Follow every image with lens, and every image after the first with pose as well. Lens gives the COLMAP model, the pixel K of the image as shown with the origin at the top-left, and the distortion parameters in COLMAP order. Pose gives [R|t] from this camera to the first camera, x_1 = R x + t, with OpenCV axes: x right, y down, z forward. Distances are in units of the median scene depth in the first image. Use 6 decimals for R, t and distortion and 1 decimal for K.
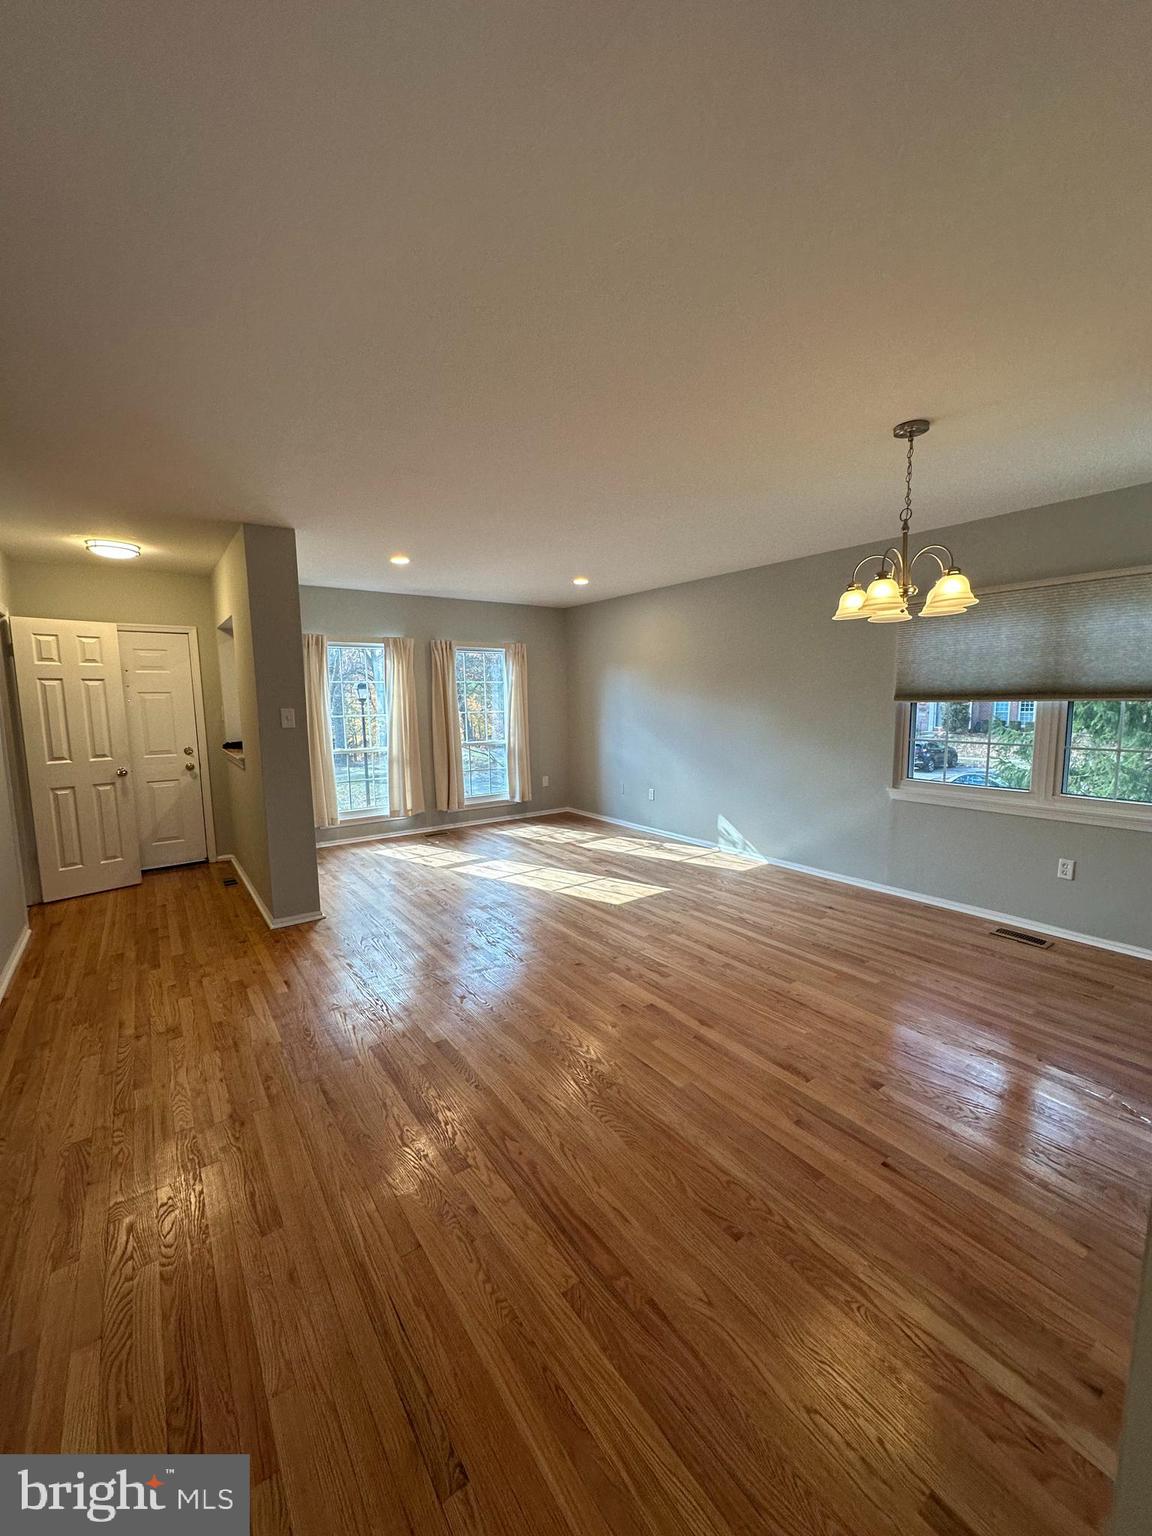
lens RADIAL K [[615.9, 0, 572.6], [0, 615.9, 768.9], [0, 0, 1]] dist [-0.004075, -0.000302]
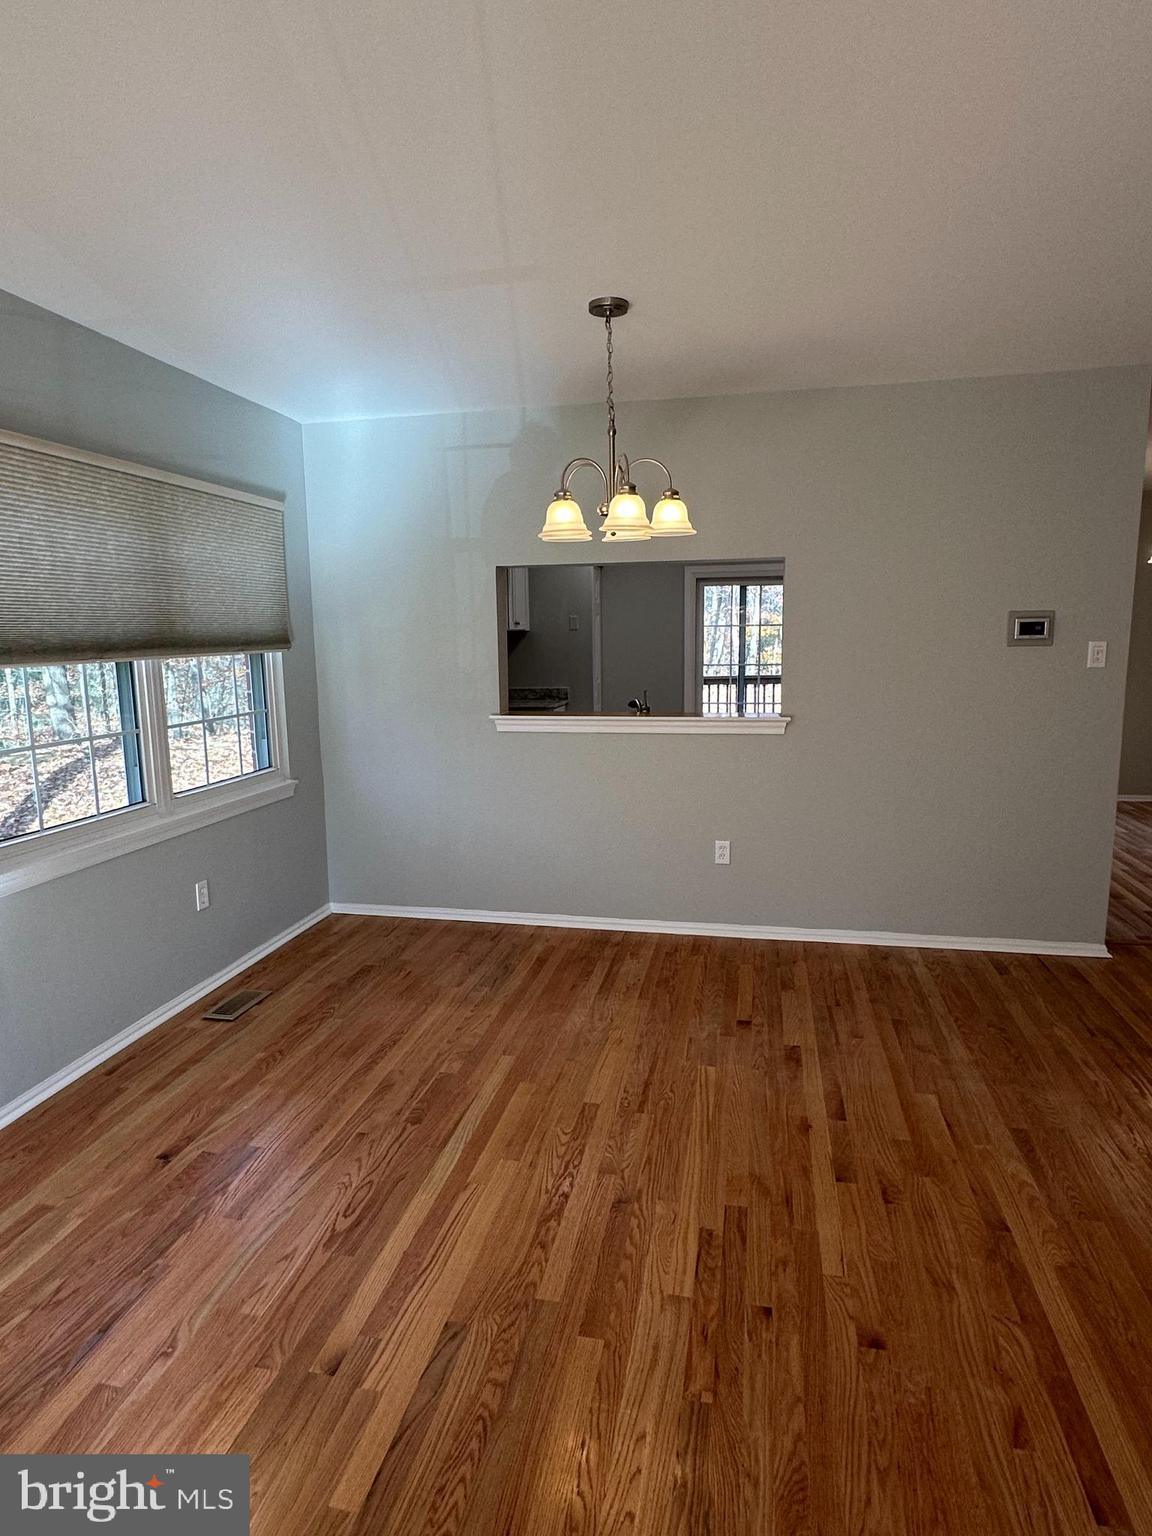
lens RADIAL K [[876.2, 0, 572.2], [0, 876.2, 772.2], [0, 0, 1]] dist [-0.004839, -0.002151]
pose [[-0.679167, -0.087814, 0.728712, -0.200308], [0.111837, 0.968844, 0.220983, -0.143560], [-0.725414, 0.231581, -0.648186, 1.256089]]
